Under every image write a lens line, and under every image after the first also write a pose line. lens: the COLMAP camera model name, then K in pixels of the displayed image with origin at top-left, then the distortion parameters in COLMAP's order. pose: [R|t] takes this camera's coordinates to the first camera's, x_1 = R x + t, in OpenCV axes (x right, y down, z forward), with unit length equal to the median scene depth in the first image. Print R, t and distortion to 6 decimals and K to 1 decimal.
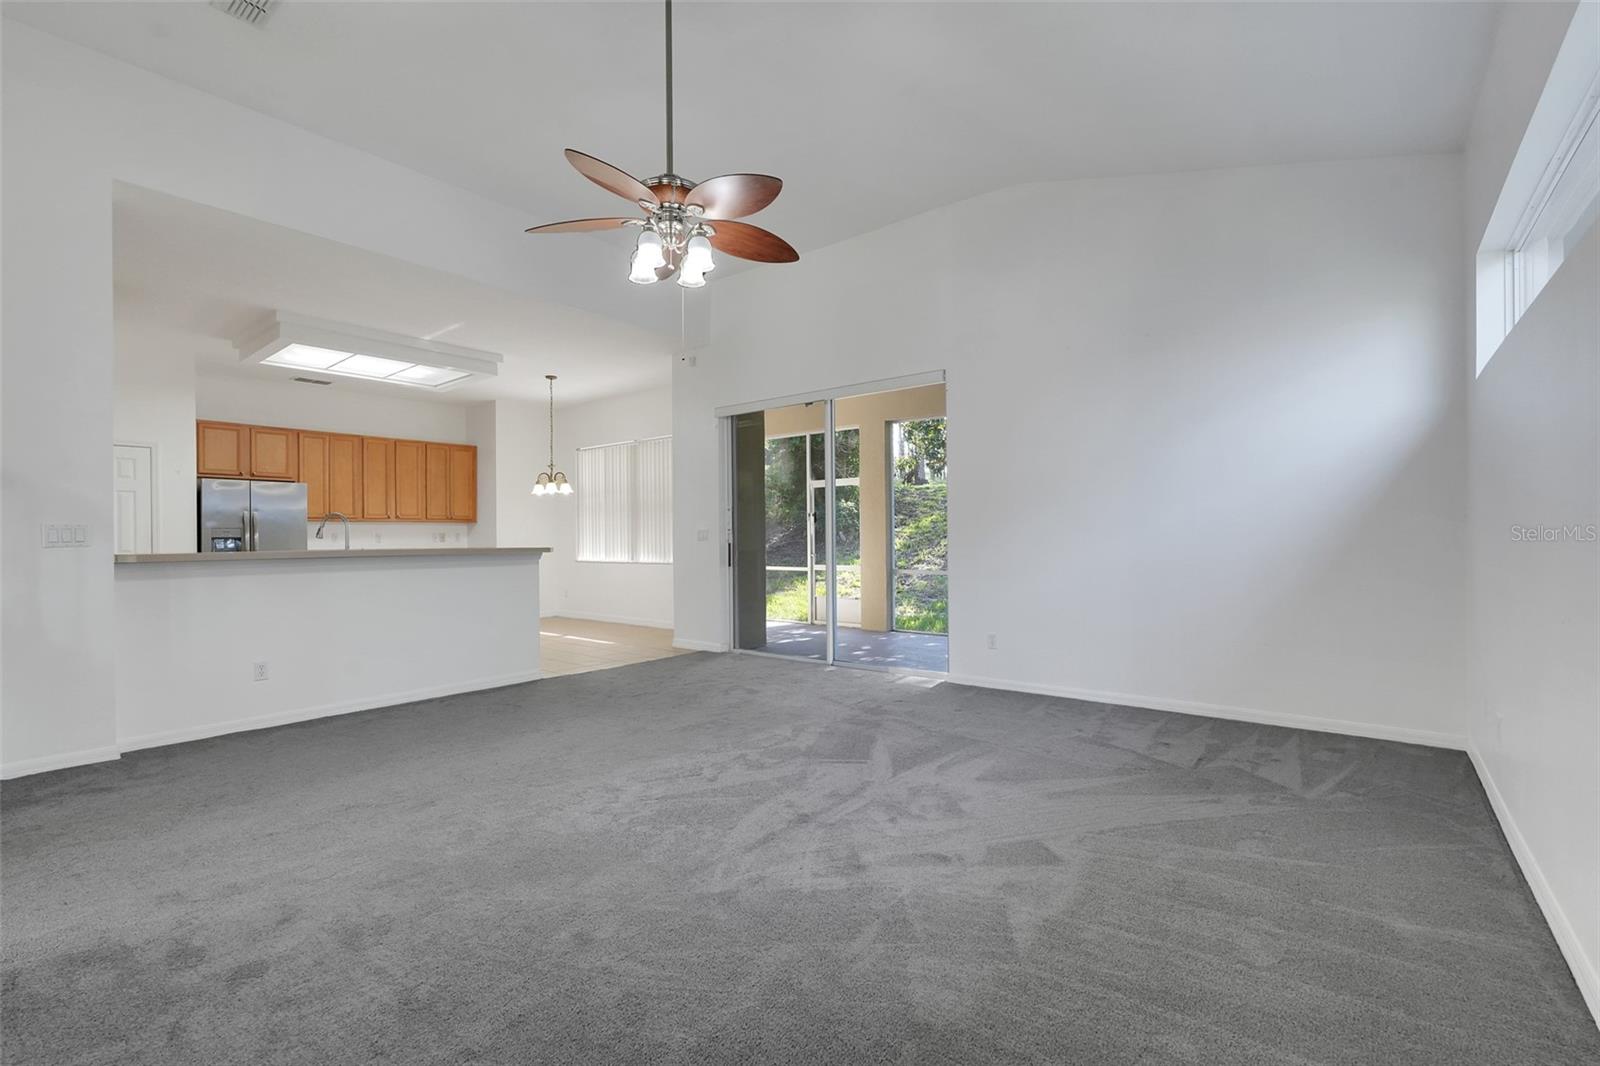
lens RADIAL K [[704.4, 0, 799.7], [0, 704.4, 536.6], [0, 0, 1]] dist [-0.021968, 0.008116]
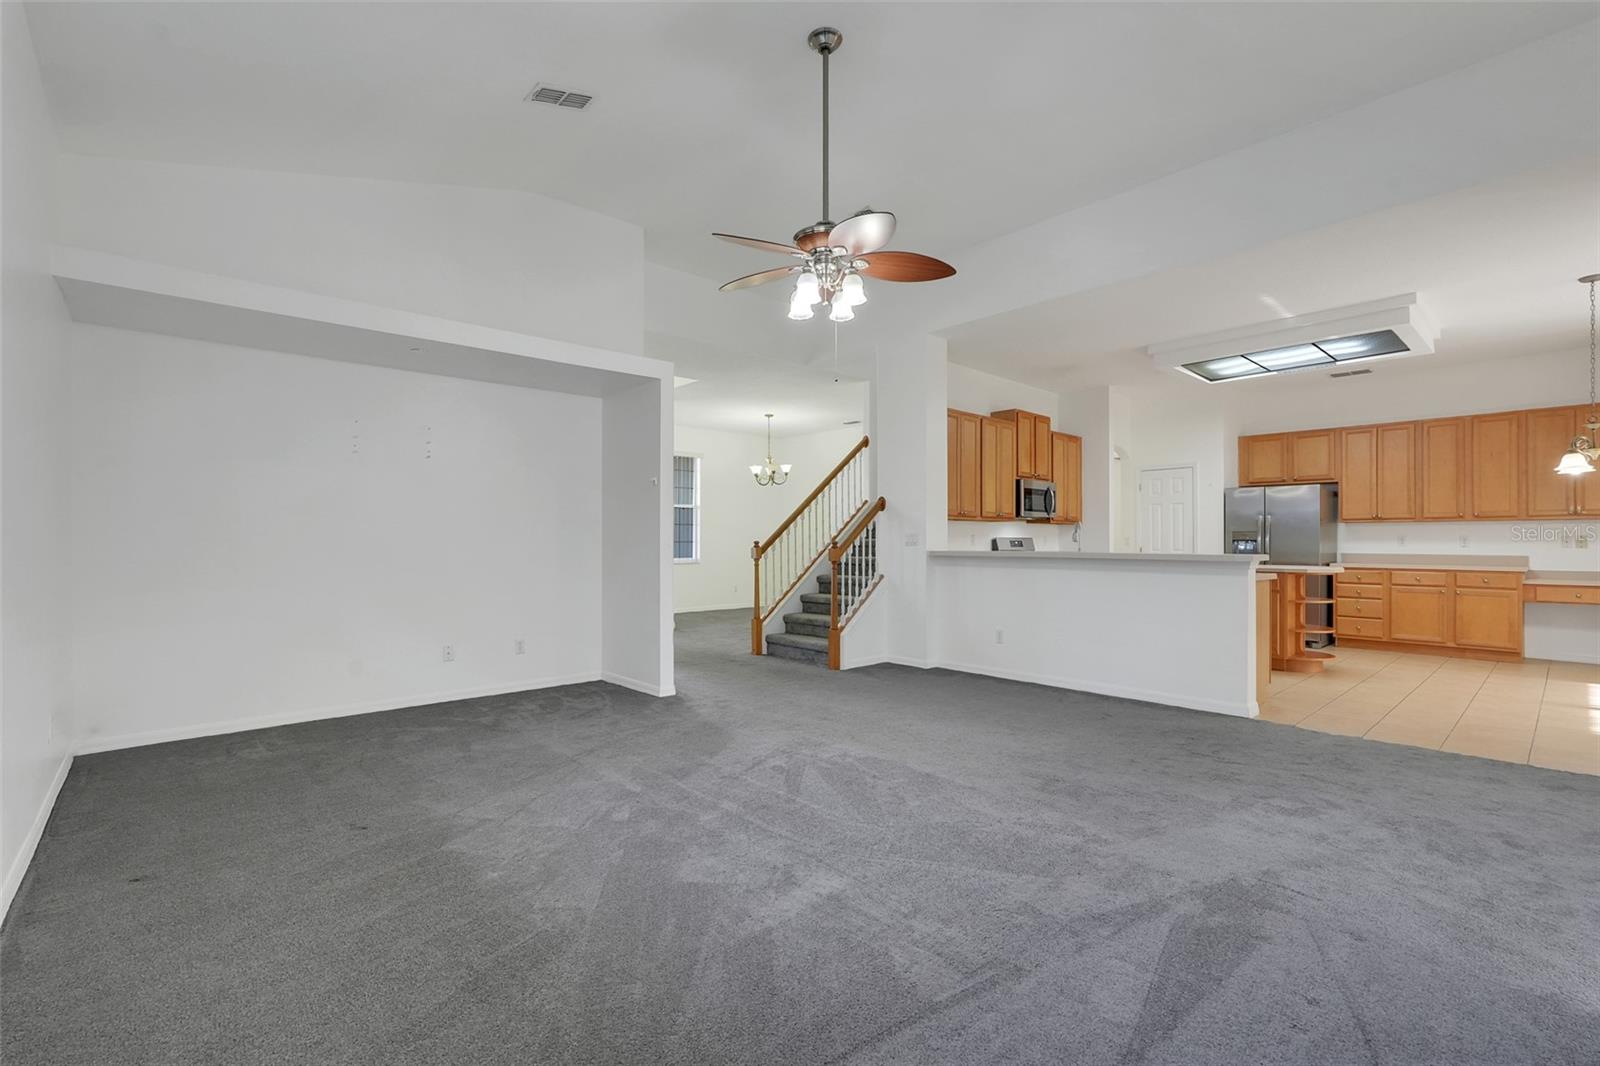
lens RADIAL K [[704.4, 0, 799.7], [0, 704.4, 536.6], [0, 0, 1]] dist [-0.021968, 0.008116]
pose [[-0.162345, 0.002572, -0.986731, 0.343663], [-0.001283, 0.999995, 0.002818, -0.005346], [0.986733, 0.001723, -0.162341, 0.418900]]
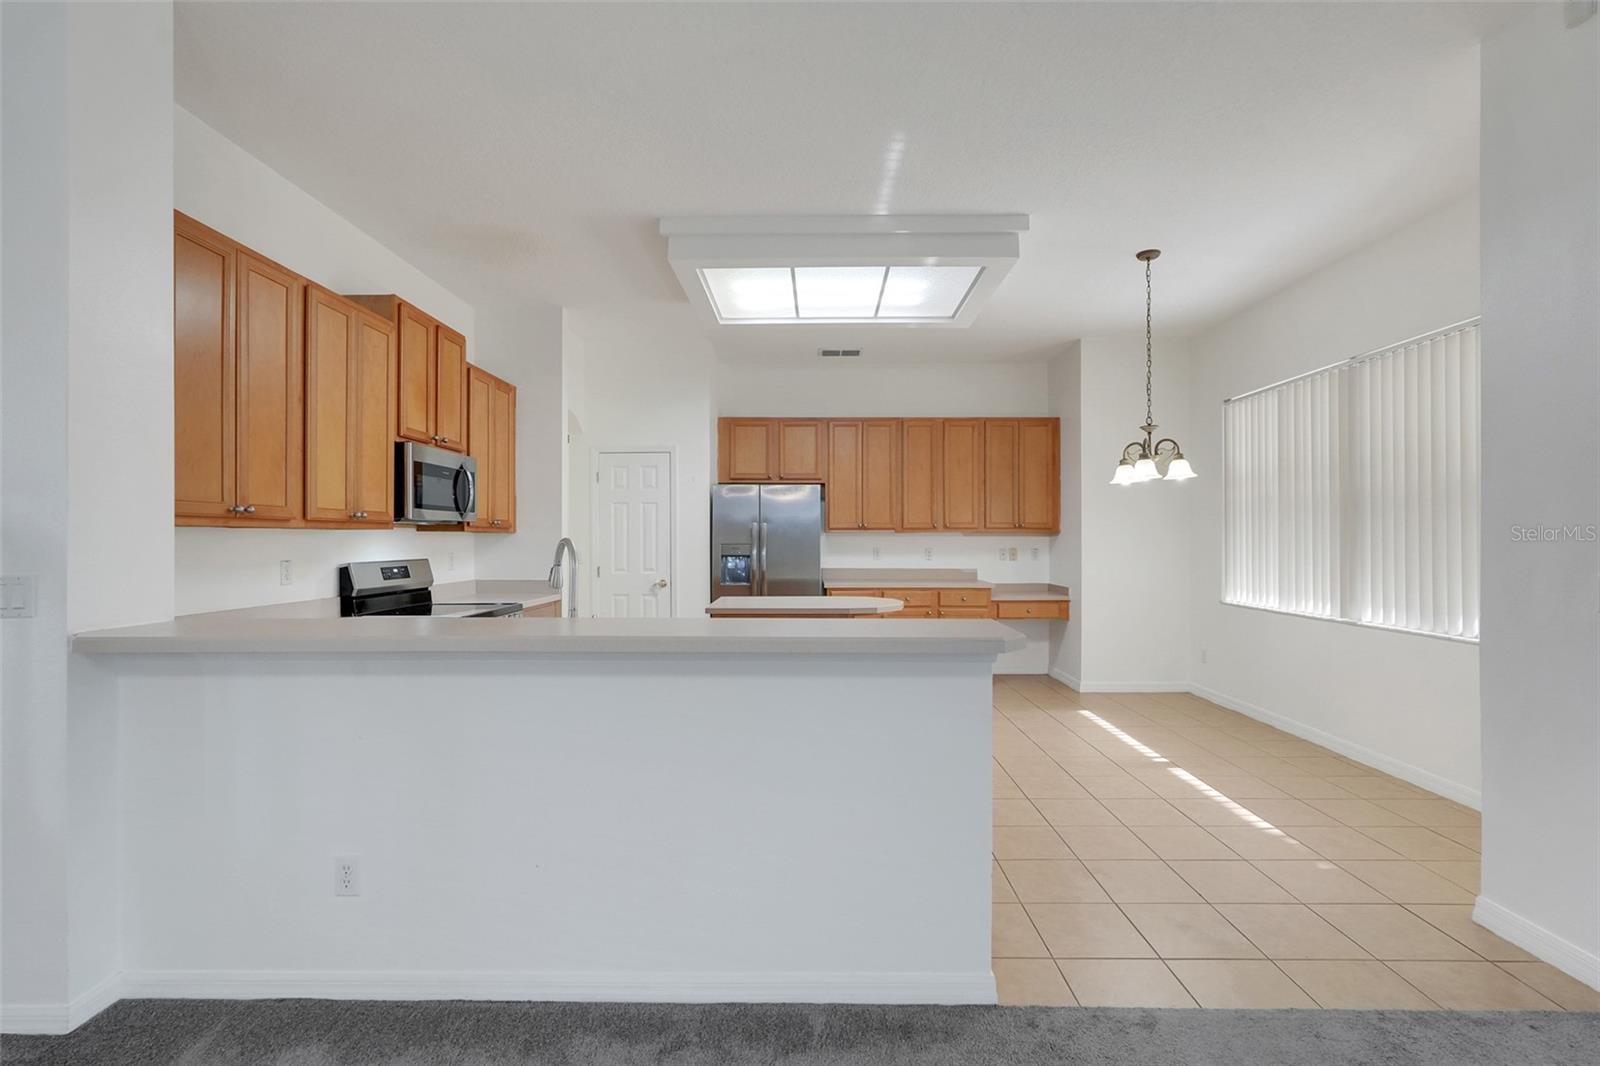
lens RADIAL K [[704.4, 0, 799.7], [0, 704.4, 536.6], [0, 0, 1]] dist [-0.021968, 0.008116]
pose [[0.612940, 0.007765, -0.790091, -0.104548], [-0.005636, 0.999969, 0.005456, -0.022283], [0.790109, 0.001109, 0.612965, 0.480023]]
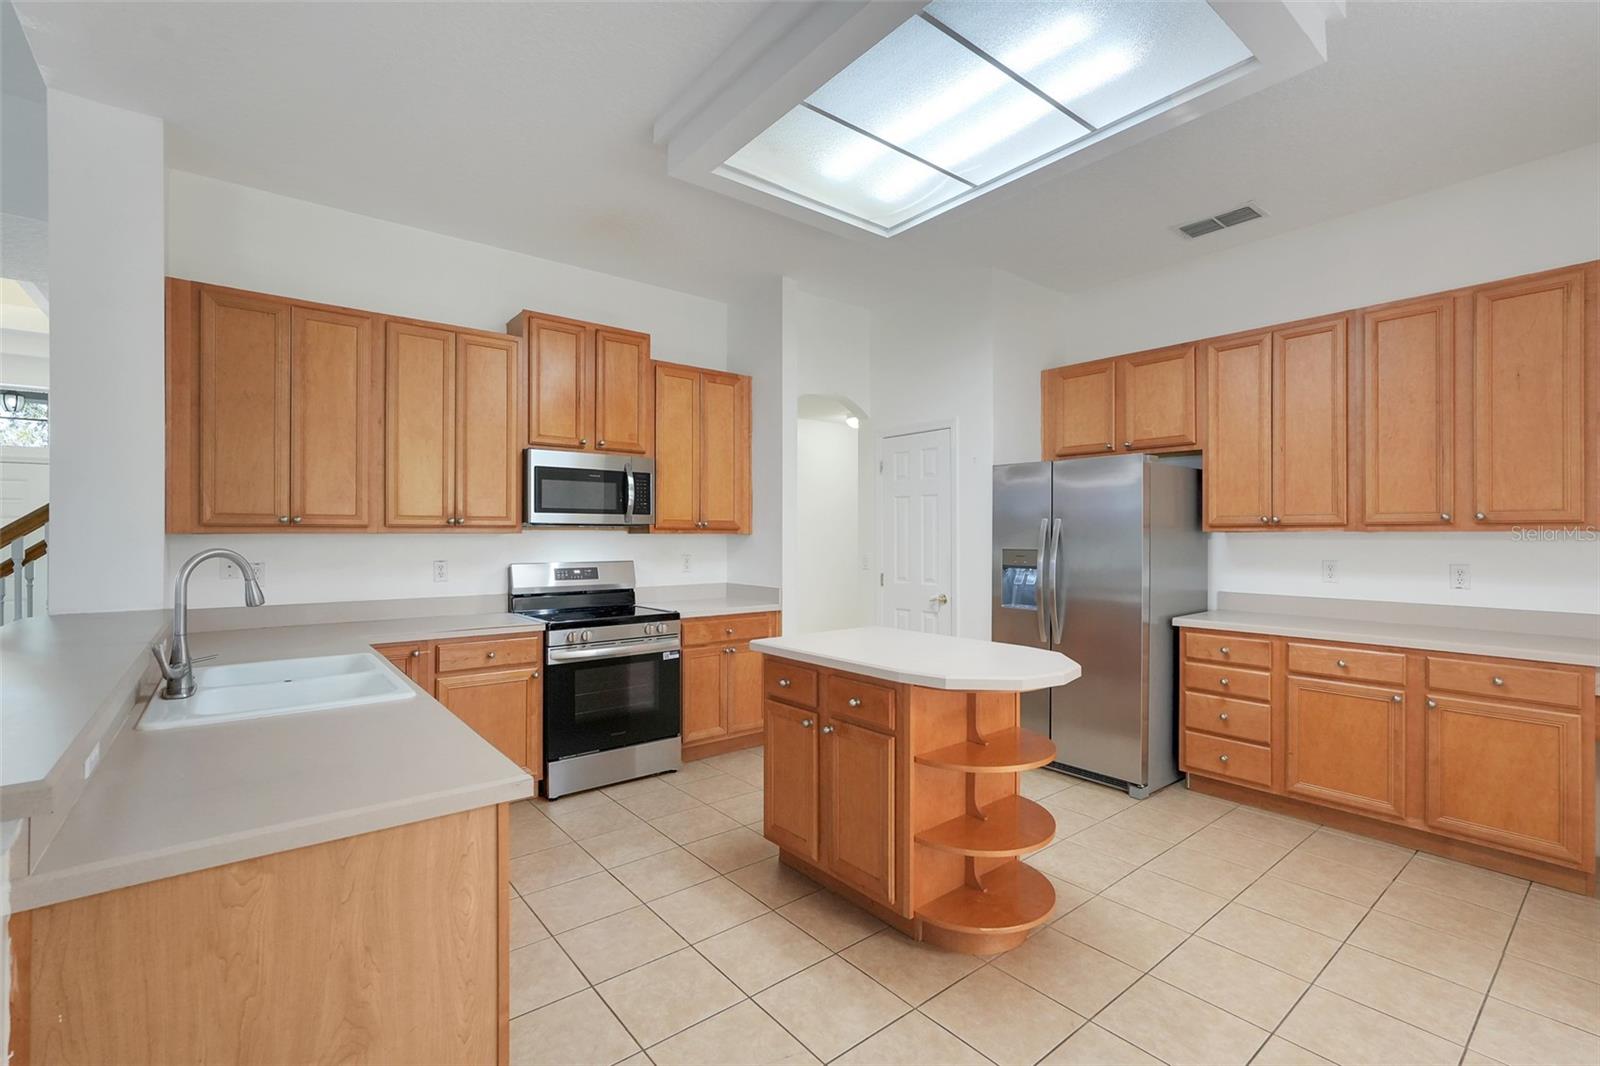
lens RADIAL K [[704.4, 0, 799.7], [0, 704.4, 536.6], [0, 0, 1]] dist [-0.021968, 0.008116]
pose [[-0.214105, 0.010478, -0.976755, -0.197471], [0.001424, 0.999945, 0.010414, -0.025021], [0.976810, 0.000838, -0.214108, 0.826447]]
